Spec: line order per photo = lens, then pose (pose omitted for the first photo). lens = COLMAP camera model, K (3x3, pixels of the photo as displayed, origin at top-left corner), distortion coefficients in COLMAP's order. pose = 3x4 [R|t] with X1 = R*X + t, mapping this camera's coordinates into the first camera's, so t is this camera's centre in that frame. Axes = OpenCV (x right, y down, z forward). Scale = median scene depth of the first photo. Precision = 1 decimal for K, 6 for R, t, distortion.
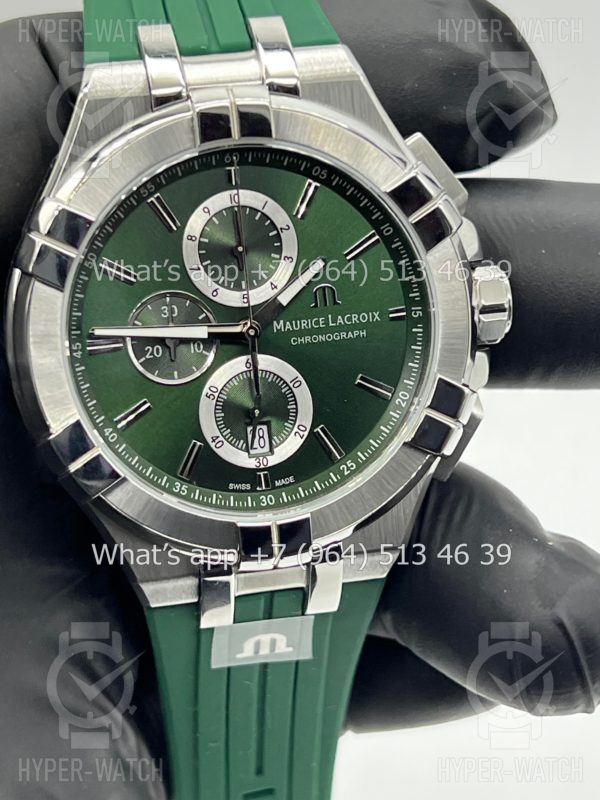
lens RADIAL K [[1843.9, 0, 300.0], [0, 1843.9, 400.0], [0, 0, 1]] dist [0.321108, -0.421598]
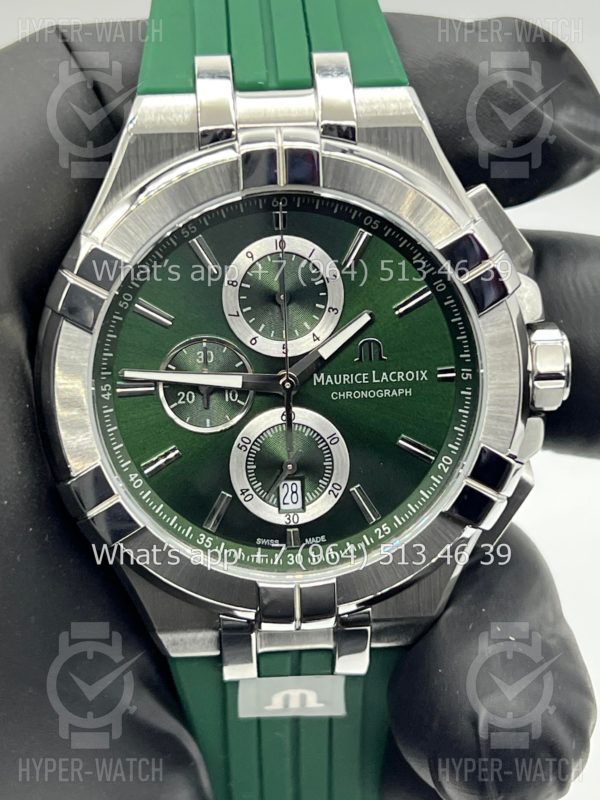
lens RADIAL K [[1843.9, 0, 300.0], [0, 1843.9, 400.0], [0, 0, 1]] dist [0.321108, -0.421598]
pose [[0.991386, 0.074489, -0.107726, 0.082519], [-0.070160, 0.996590, 0.043435, -0.070236], [0.110594, -0.035503, 0.993231, 0.051746]]
